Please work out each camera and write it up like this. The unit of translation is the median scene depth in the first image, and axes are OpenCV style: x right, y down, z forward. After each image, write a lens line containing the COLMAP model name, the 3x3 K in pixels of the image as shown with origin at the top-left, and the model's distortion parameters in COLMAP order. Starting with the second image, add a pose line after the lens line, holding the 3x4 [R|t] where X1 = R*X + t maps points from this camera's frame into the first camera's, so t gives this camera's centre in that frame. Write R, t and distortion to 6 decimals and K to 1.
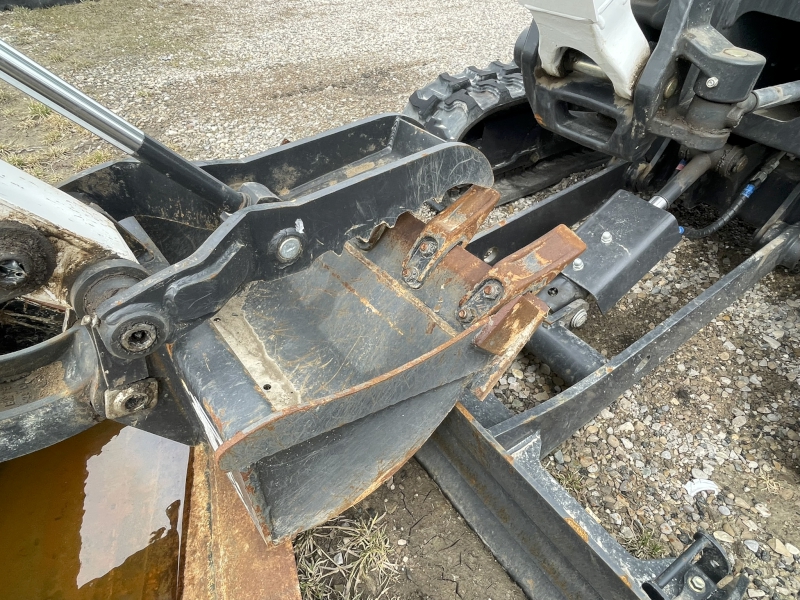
lens RADIAL K [[477.8, 0, 400.0], [0, 477.8, 300.0], [0, 0, 1]] dist [0.000240, -0.000156]
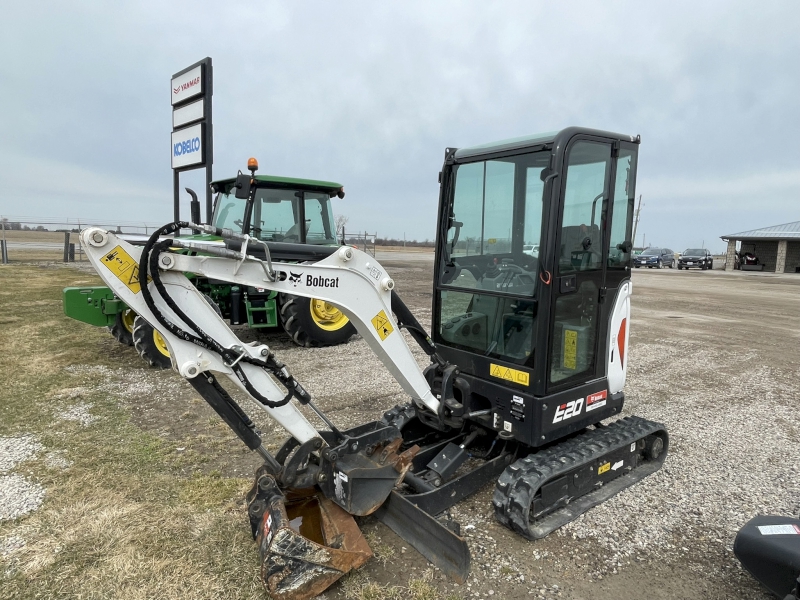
lens RADIAL K [[477.8, 0, 400.0], [0, 477.8, 300.0], [0, 0, 1]] dist [0.000240, -0.000156]
pose [[0.999574, -0.014202, 0.025506, 0.068403], [0.026294, 0.817581, -0.575214, 0.799843], [-0.012685, 0.575639, 0.817606, -2.093615]]
